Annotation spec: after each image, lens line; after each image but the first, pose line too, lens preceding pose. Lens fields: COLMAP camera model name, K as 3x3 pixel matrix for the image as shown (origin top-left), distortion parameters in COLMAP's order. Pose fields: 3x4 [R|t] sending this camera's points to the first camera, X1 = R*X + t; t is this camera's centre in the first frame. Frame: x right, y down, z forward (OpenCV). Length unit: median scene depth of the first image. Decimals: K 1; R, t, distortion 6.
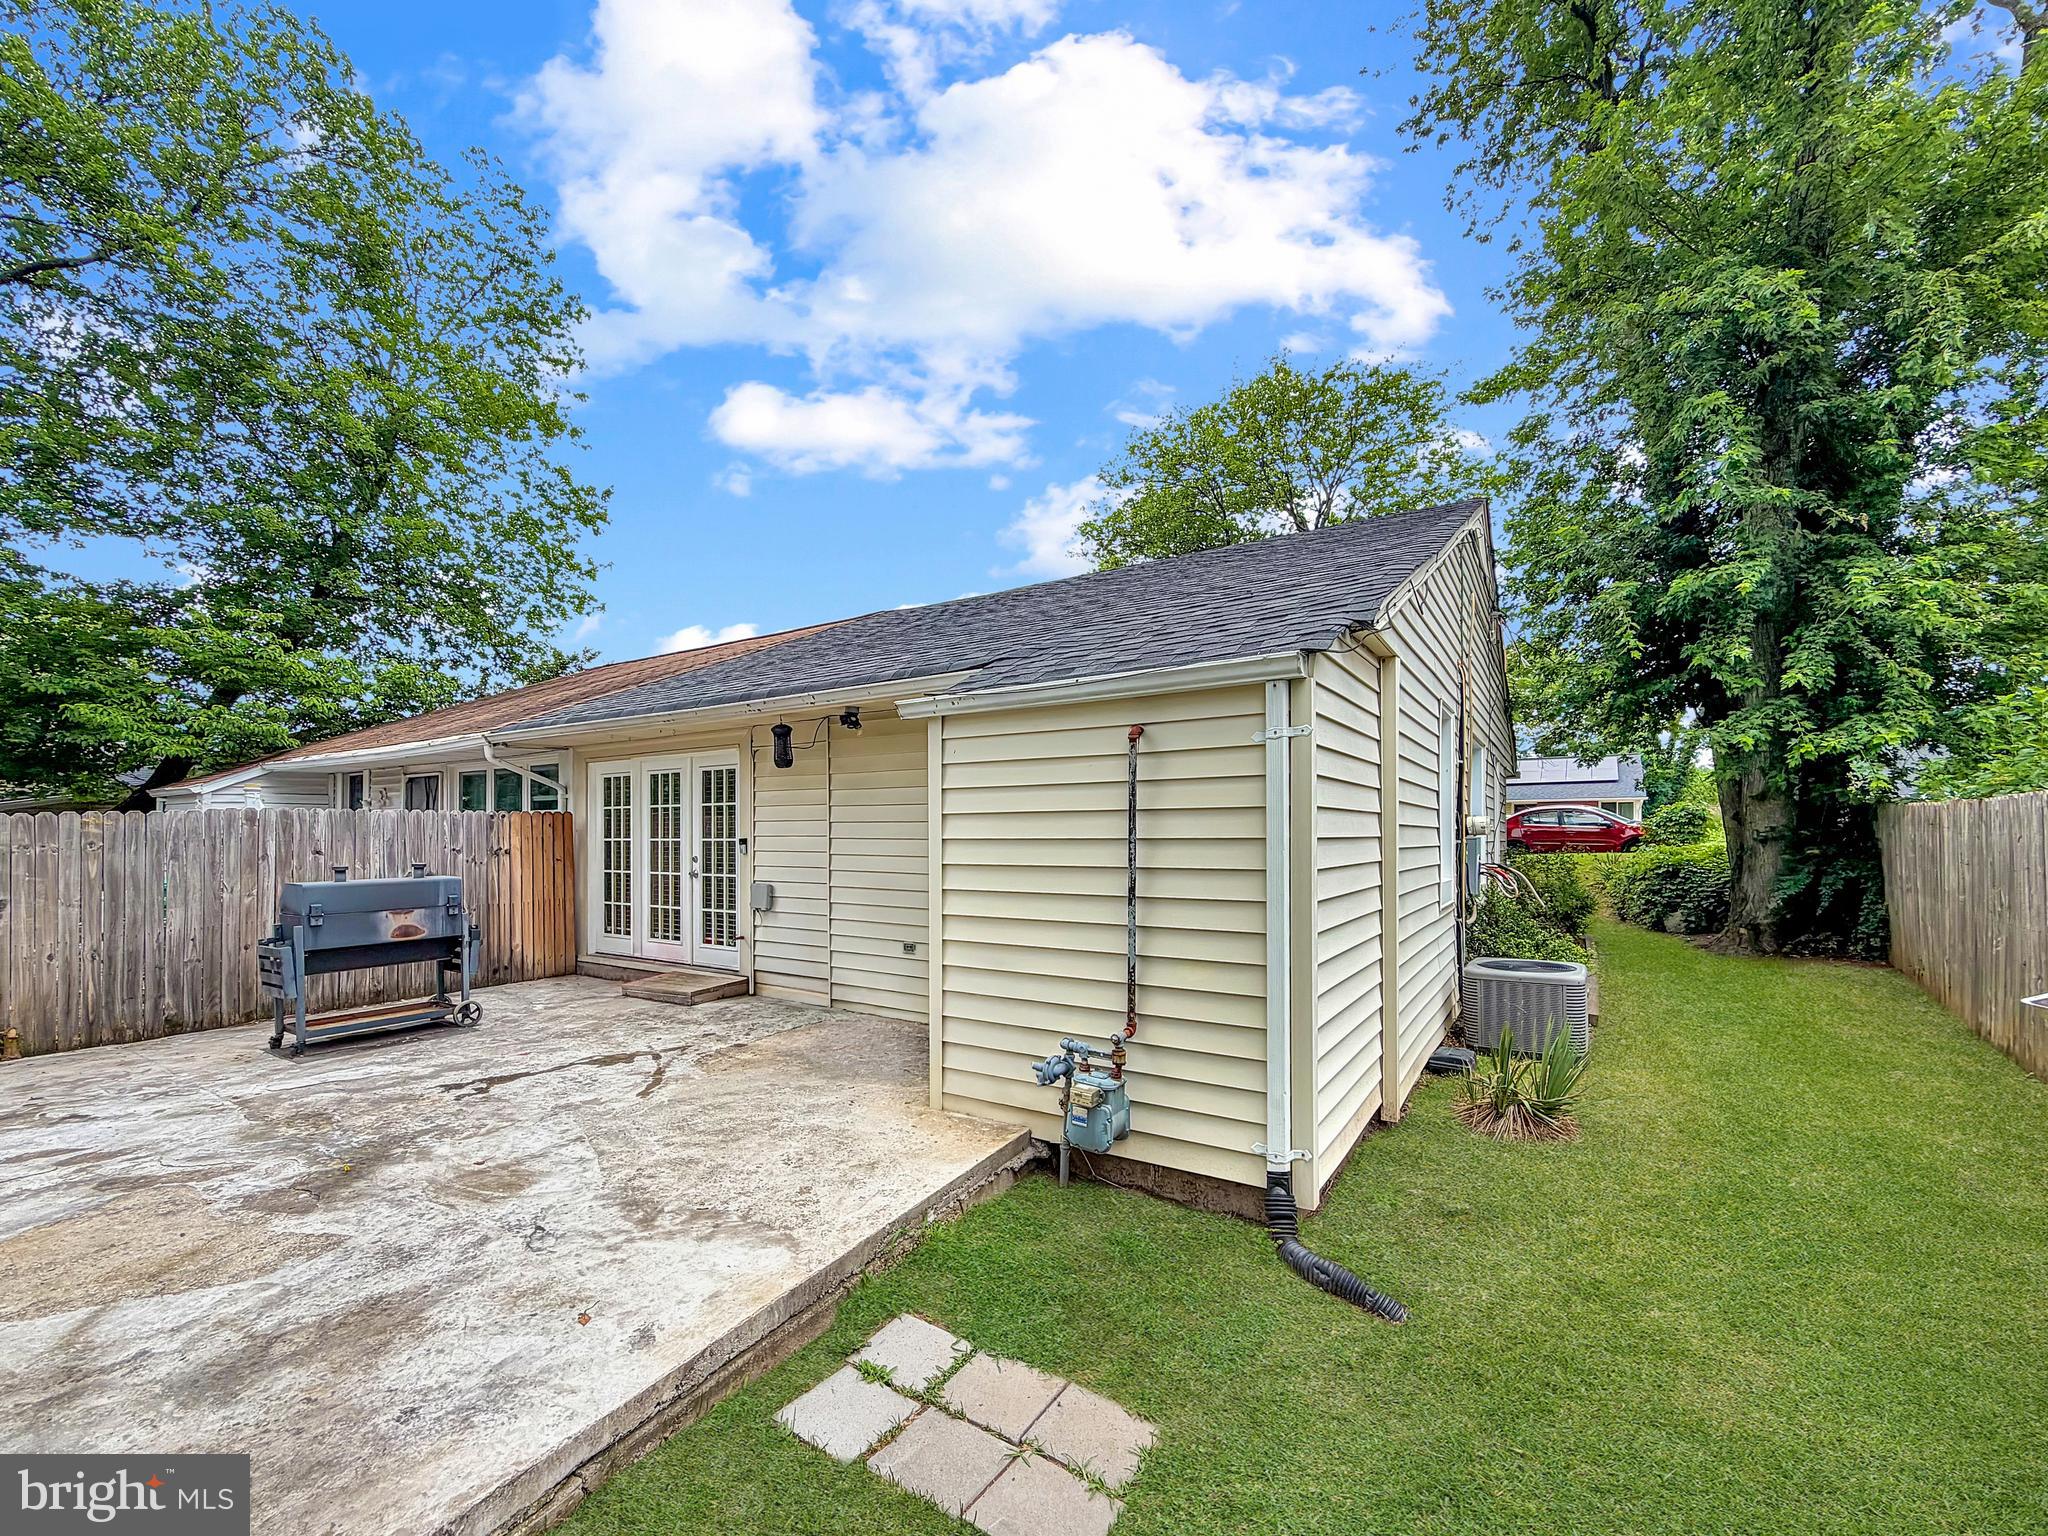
lens RADIAL K [[855.5, 0, 1012.4], [0, 855.5, 838.9], [0, 0, 1]] dist [0.000096, -0.000089]
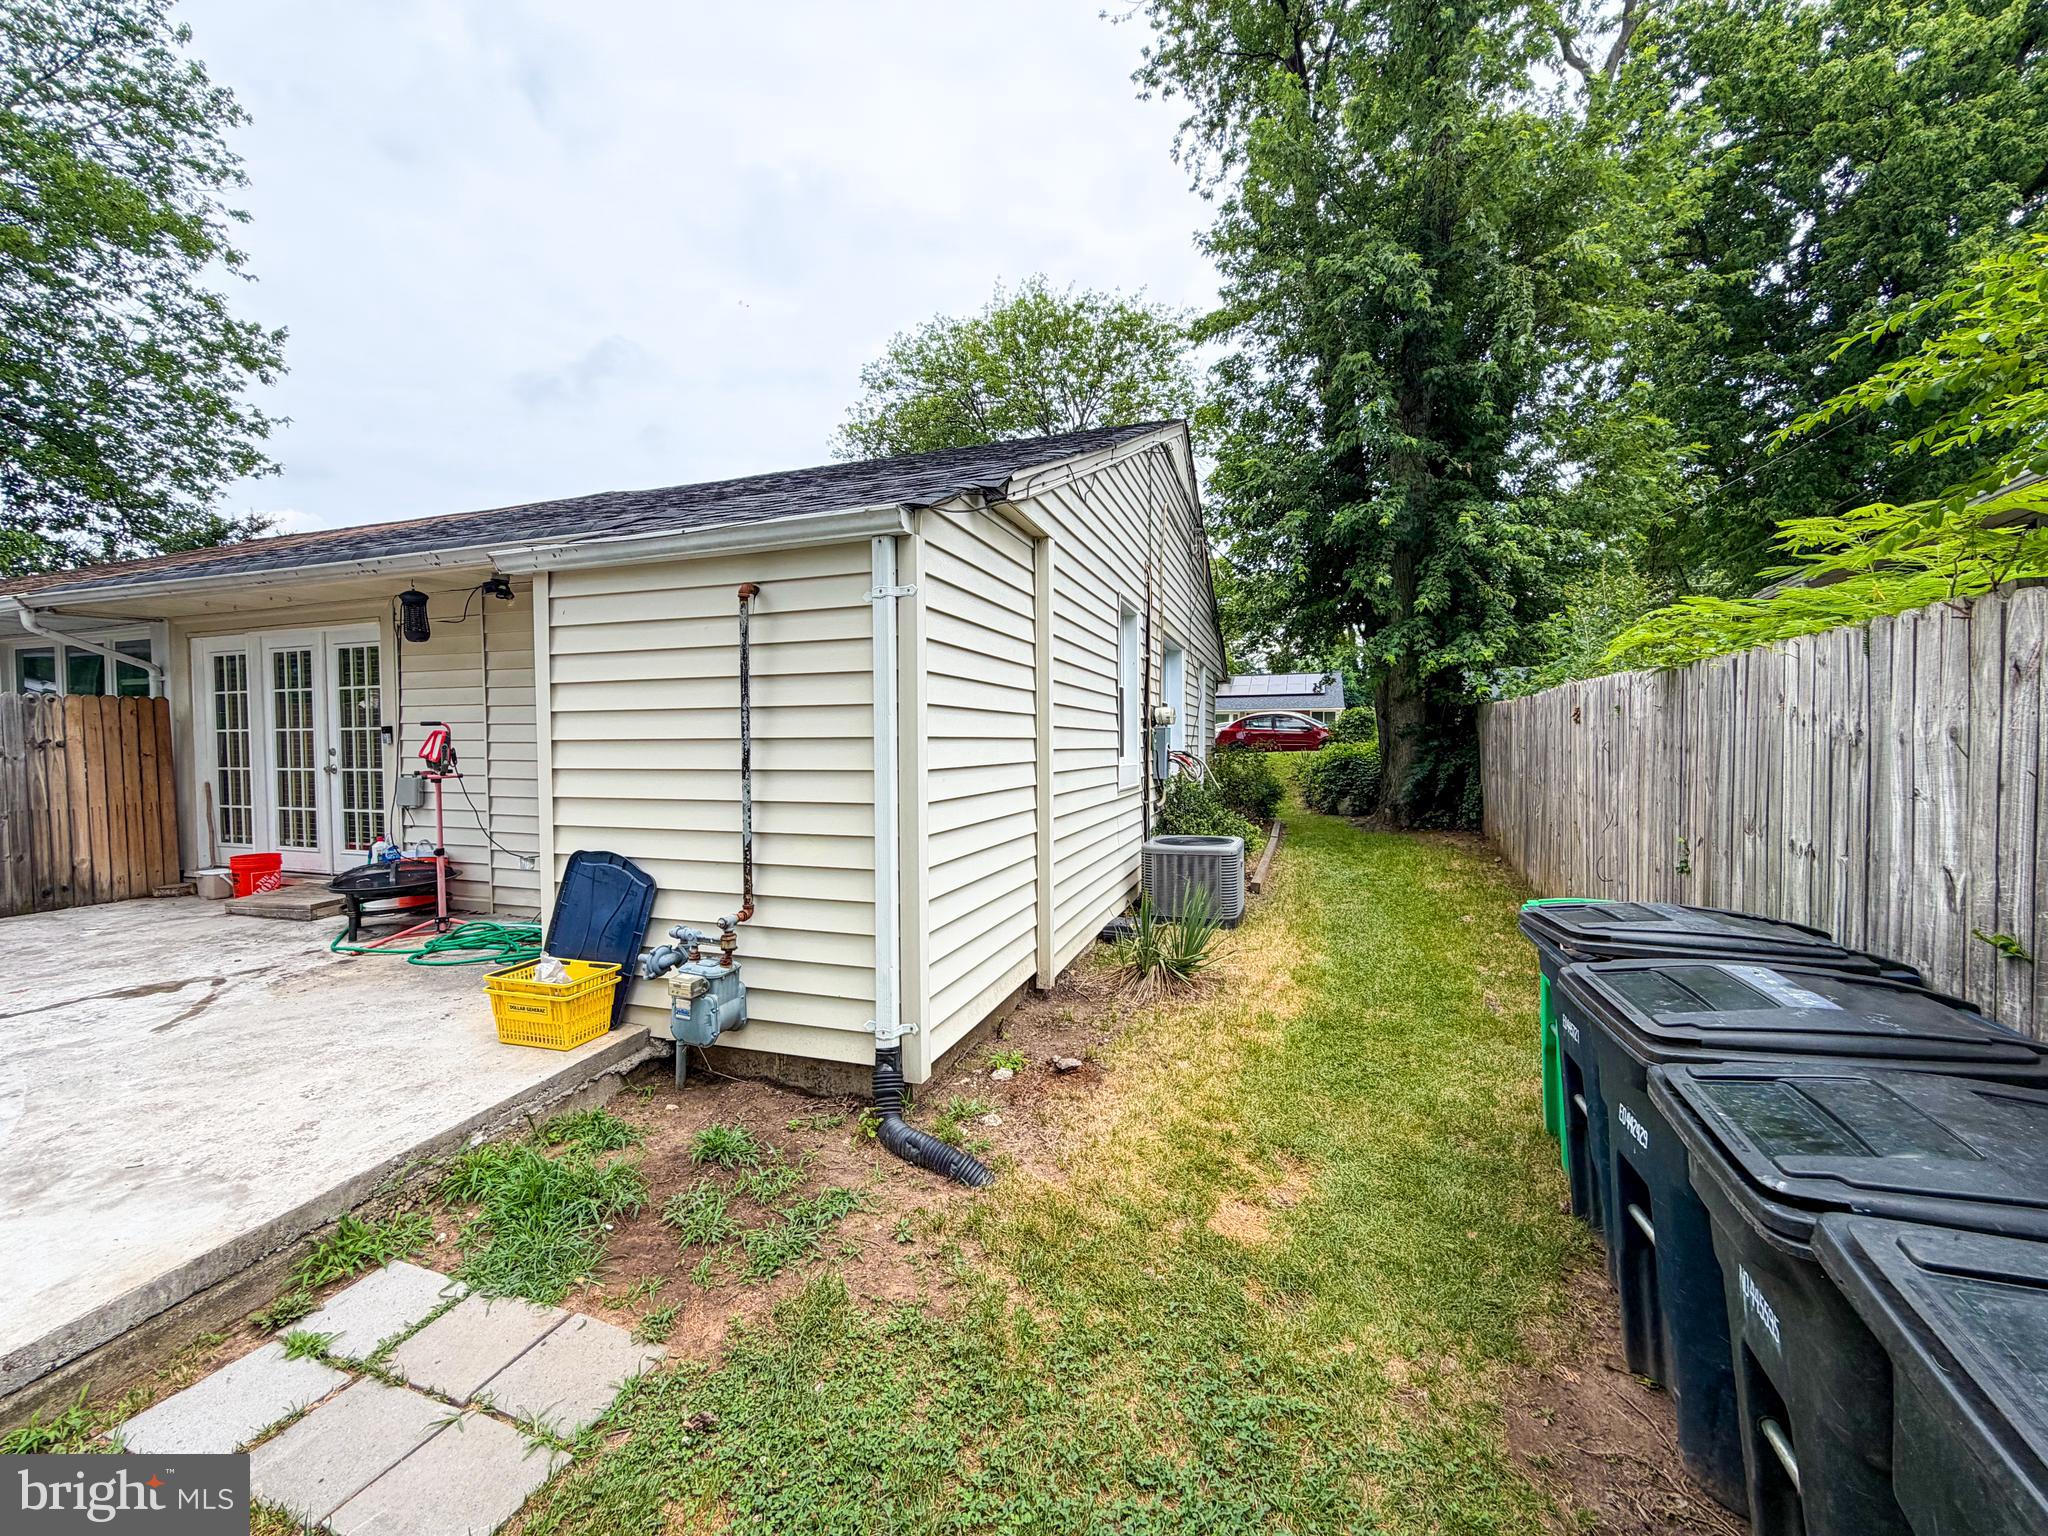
lens RADIAL K [[818.0, 0, 1022.3], [0, 818.0, 771.1], [0, 0, 1]] dist [-0.000198, -0.000261]
pose [[0.967006, -0.010962, 0.254518, 0.107744], [0.002816, 0.999473, 0.032347, 0.021887], [-0.254738, -0.030563, 0.966527, 0.036118]]
